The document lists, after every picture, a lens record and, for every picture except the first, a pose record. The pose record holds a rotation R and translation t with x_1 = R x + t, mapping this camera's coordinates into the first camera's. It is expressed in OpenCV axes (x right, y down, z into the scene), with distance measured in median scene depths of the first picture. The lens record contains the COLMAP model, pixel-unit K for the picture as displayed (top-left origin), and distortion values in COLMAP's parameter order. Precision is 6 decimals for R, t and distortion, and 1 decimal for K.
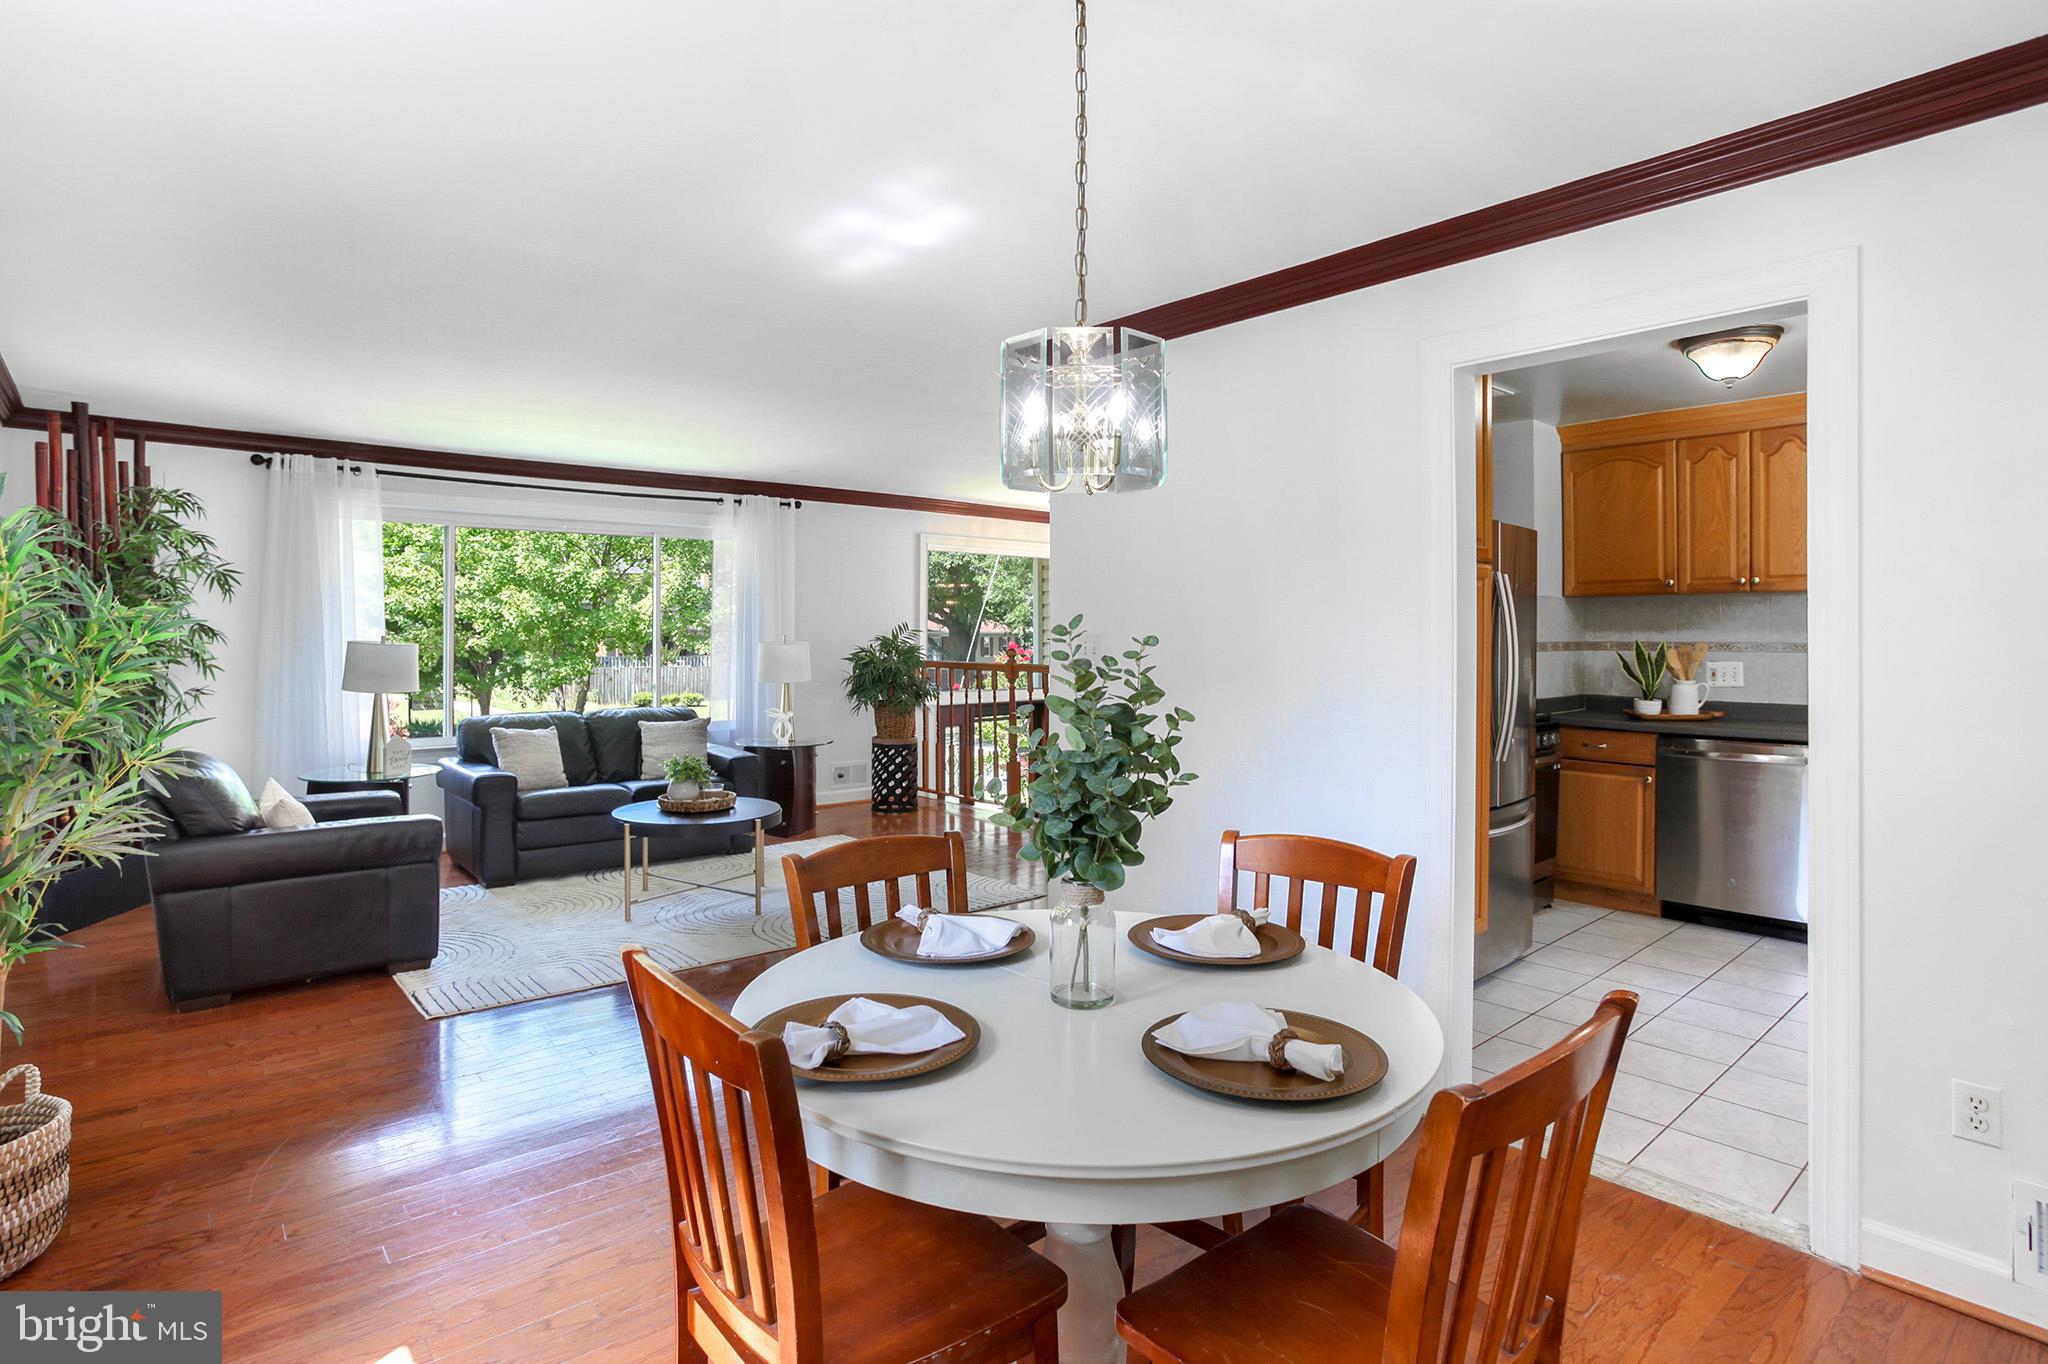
lens RADIAL K [[1047.9, 0, 1020.9], [0, 1047.9, 635.6], [0, 0, 1]] dist [-0.022888, 0.000020]
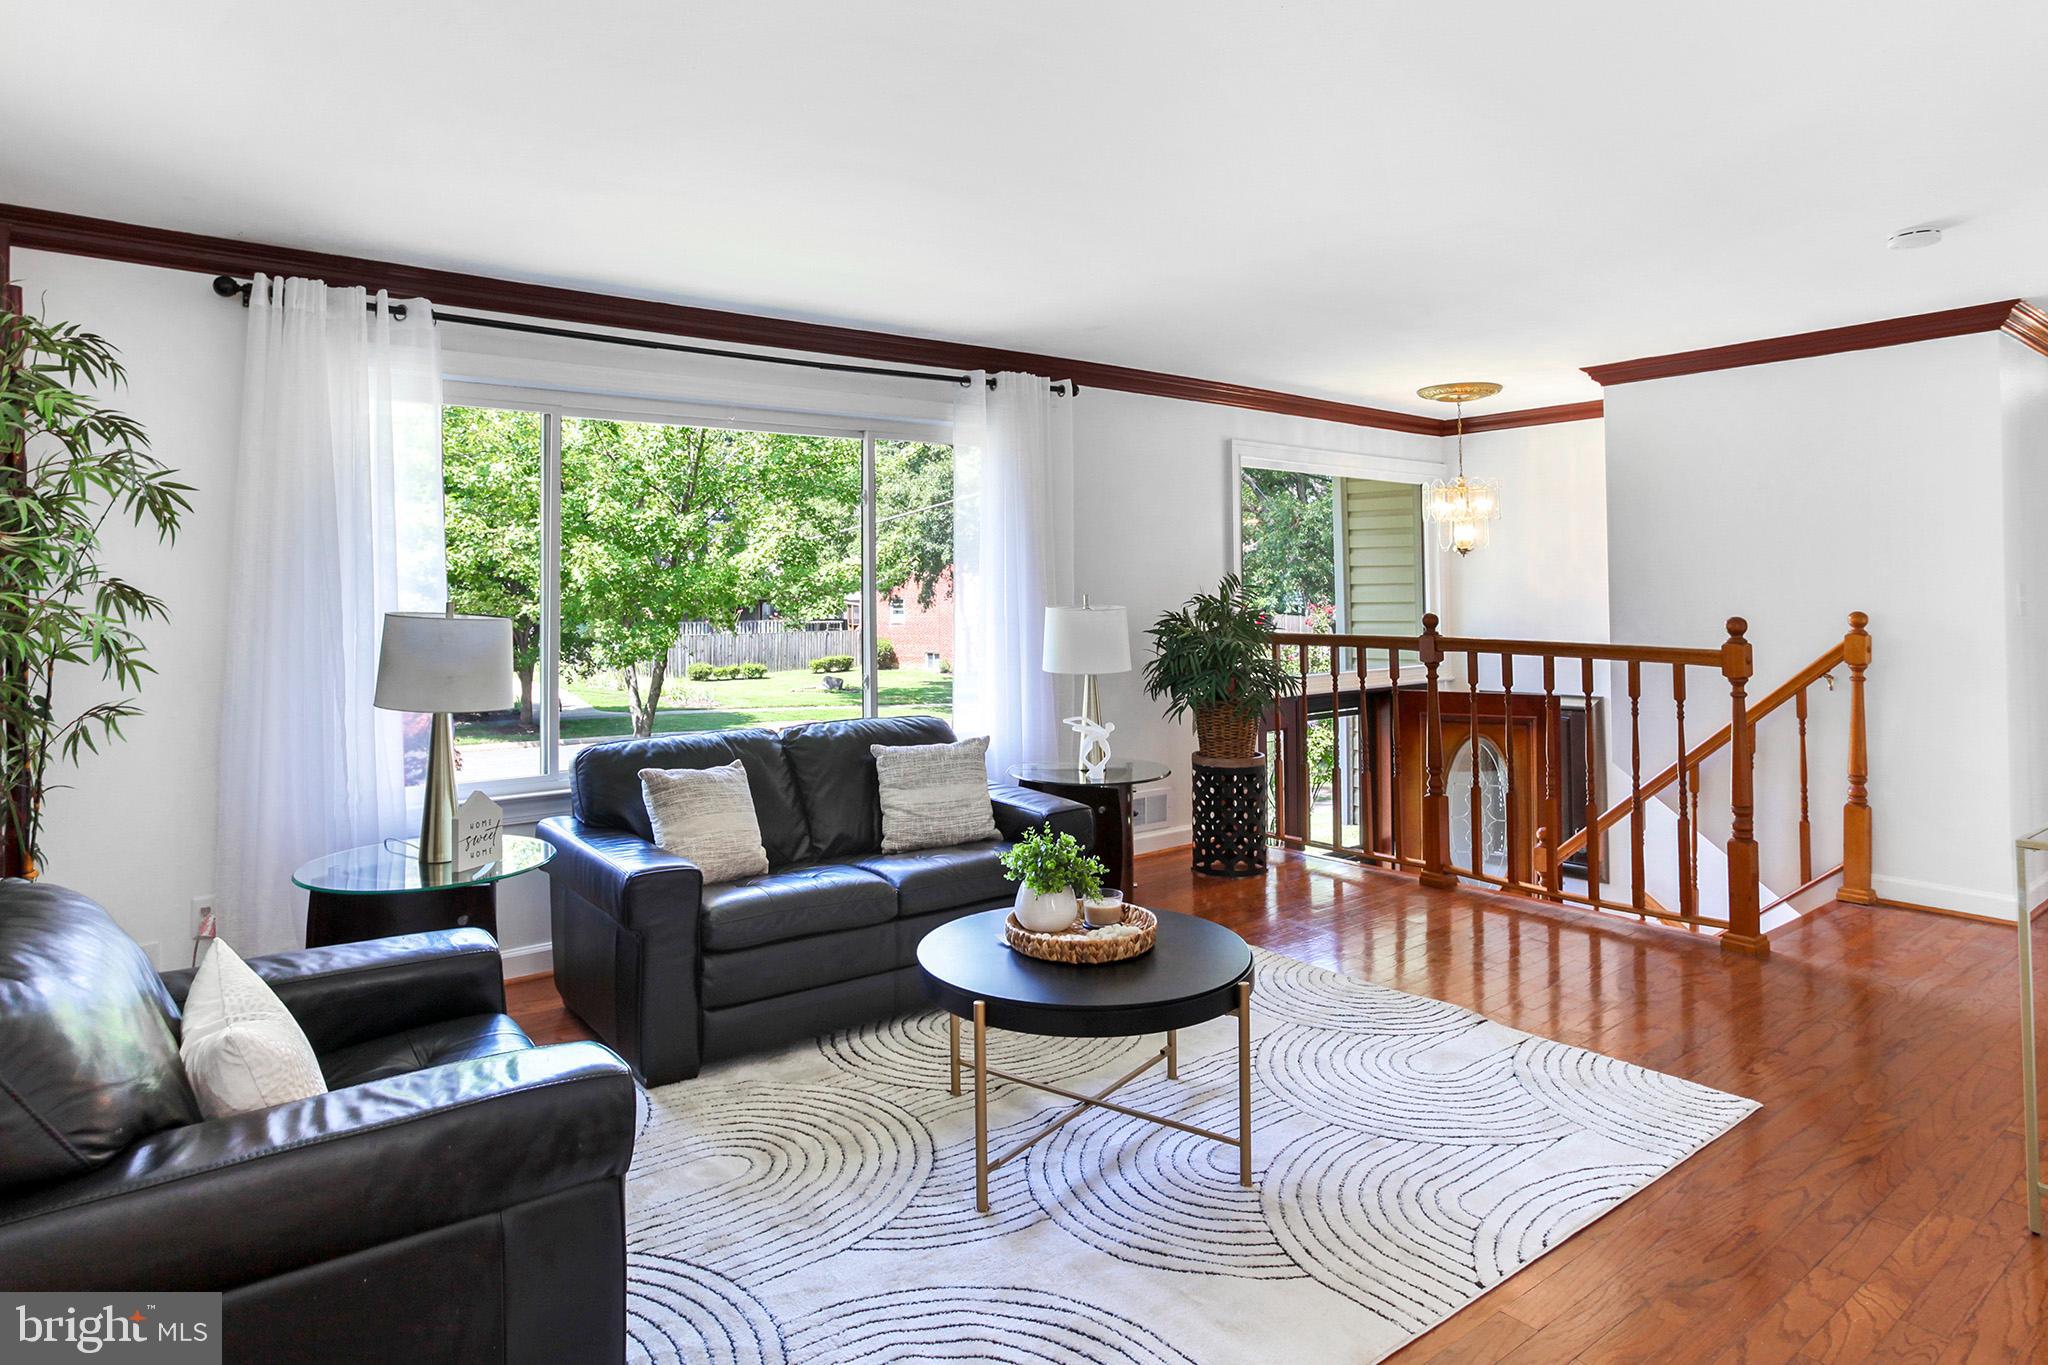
lens RADIAL K [[1134.1, 0, 1049.4], [0, 1134.1, 571.3], [0, 0, 1]] dist [-0.033148, 0.000517]
pose [[0.999444, -0.010523, -0.031638, -0.188908], [0.009870, 0.999736, -0.020751, -0.000634], [0.031848, 0.020427, 0.999284, 0.284571]]
